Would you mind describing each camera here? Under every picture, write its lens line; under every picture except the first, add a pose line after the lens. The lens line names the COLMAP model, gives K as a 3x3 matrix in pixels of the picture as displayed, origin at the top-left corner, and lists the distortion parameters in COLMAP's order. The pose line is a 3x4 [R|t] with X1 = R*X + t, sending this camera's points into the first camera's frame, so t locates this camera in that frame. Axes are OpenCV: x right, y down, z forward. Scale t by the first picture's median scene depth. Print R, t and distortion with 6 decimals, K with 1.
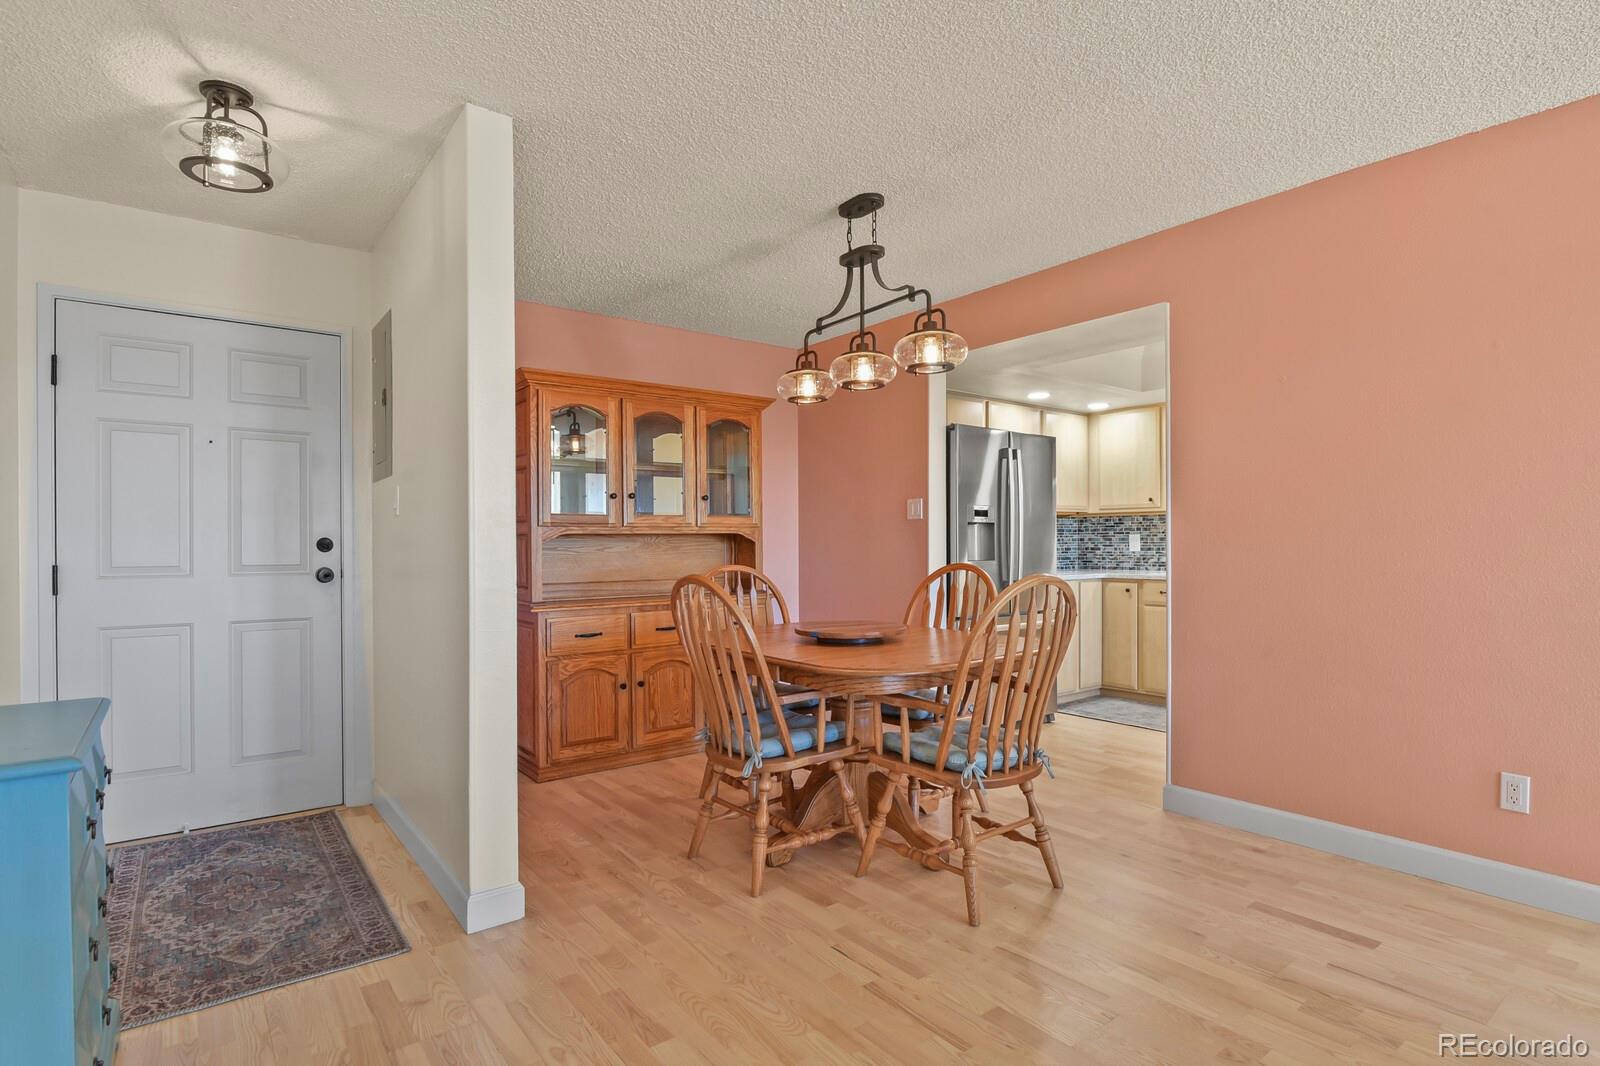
lens RADIAL K [[778.0, 0, 784.7], [0, 778.0, 548.2], [0, 0, 1]] dist [-0.005417, -0.005267]
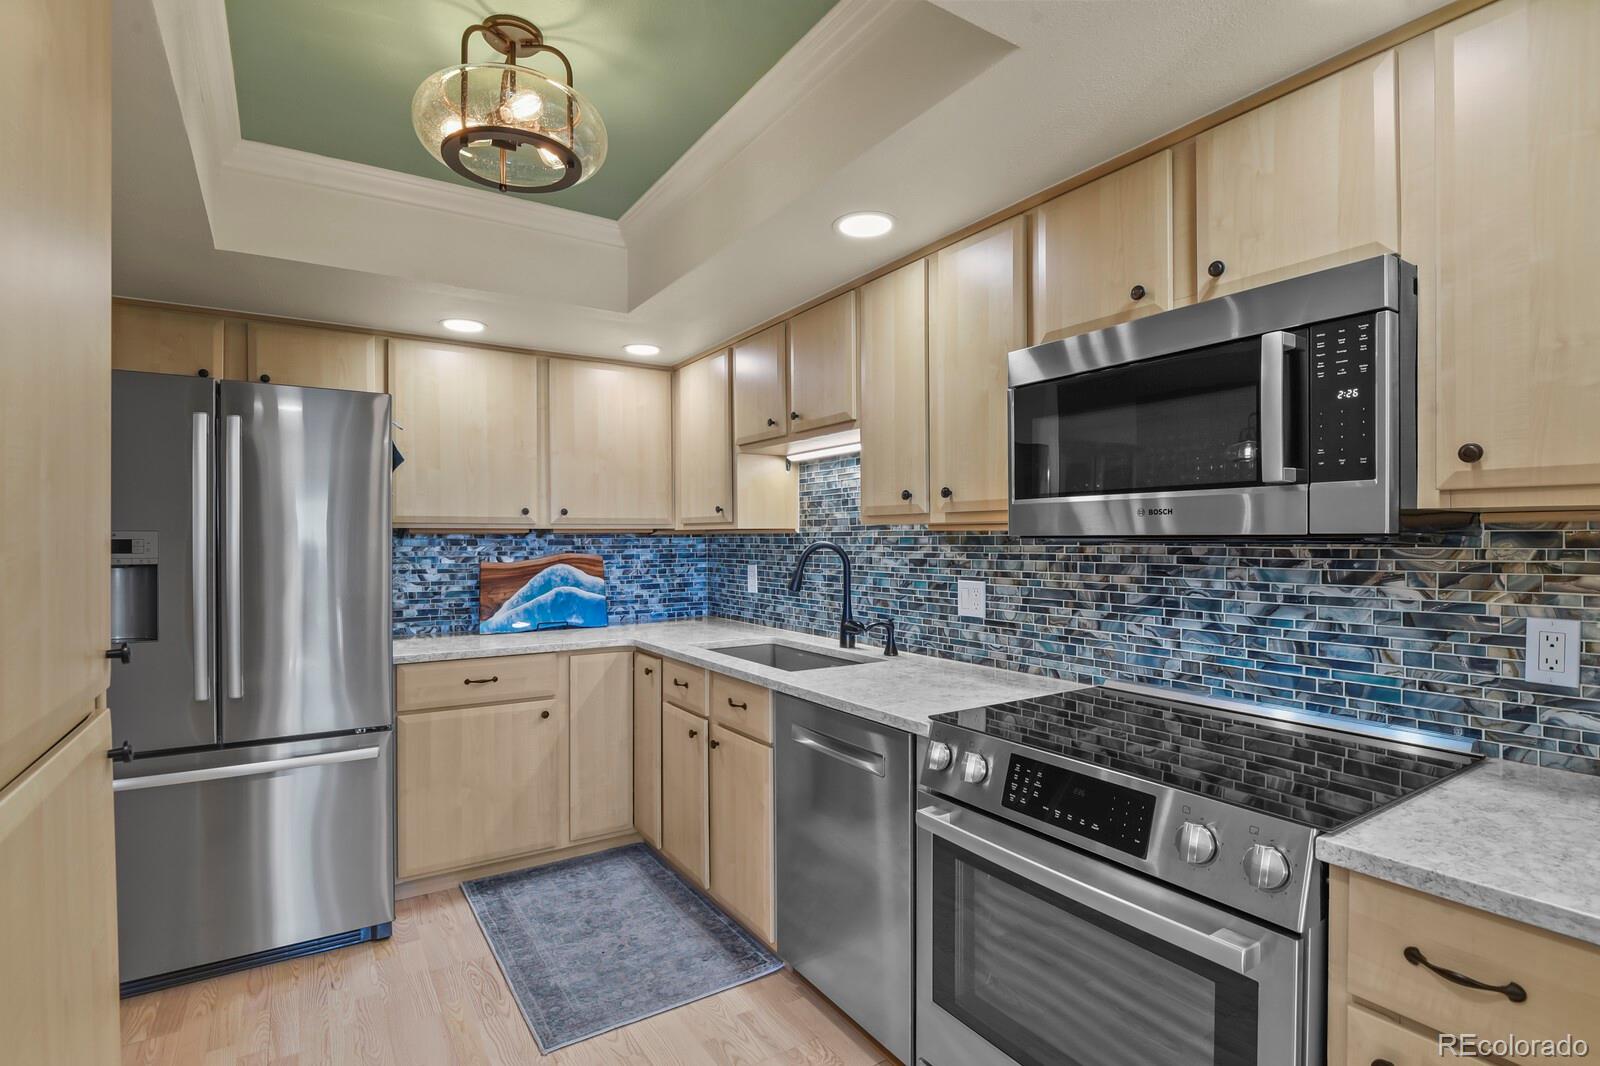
lens RADIAL K [[778.0, 0, 803.5], [0, 778.0, 542.2], [0, 0, 1]] dist [-0.005417, -0.005267]
pose [[0.998020, -0.001173, -0.062888, 0.586690], [0.001066, 0.999998, -0.001735, -0.038235], [0.062890, 0.001664, 0.998019, 0.446788]]
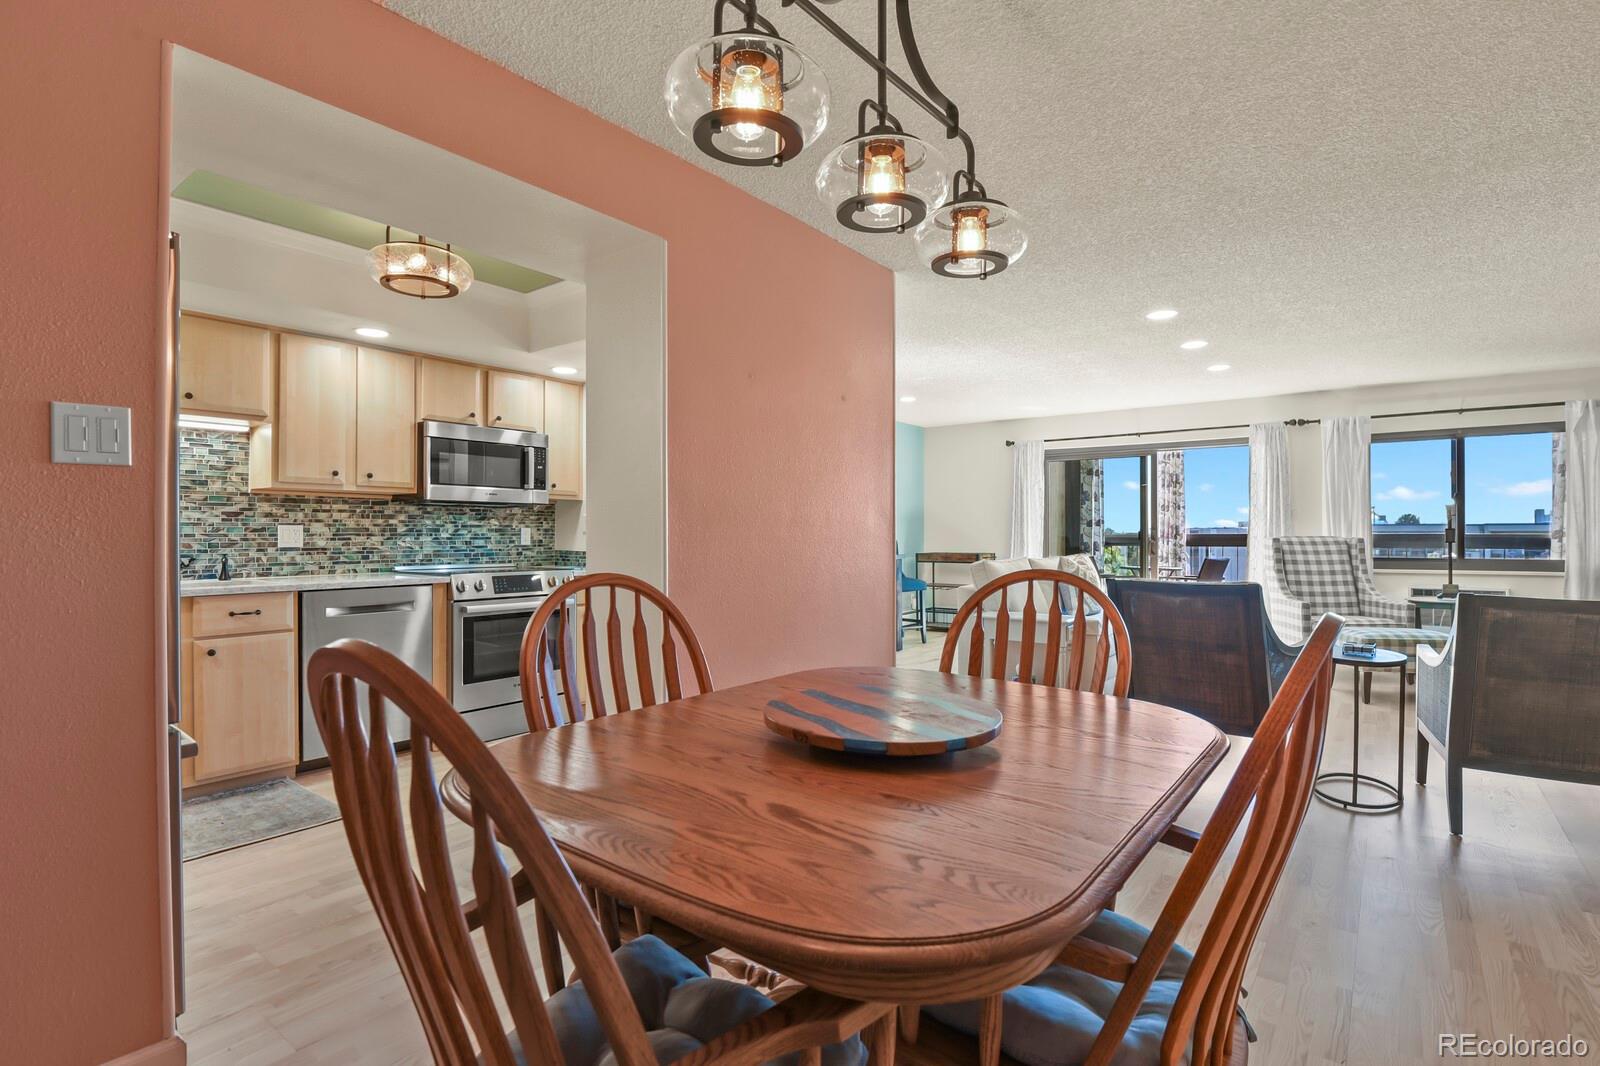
lens RADIAL K [[778.0, 0, 807.9], [0, 778.0, 532.2], [0, 0, 1]] dist [-0.005417, -0.005267]
pose [[-0.275041, 0.001566, 0.961431, -0.189326], [0.005696, 0.999984, 0.000001, -0.007054], [-0.961416, 0.005476, -0.275046, 0.633971]]
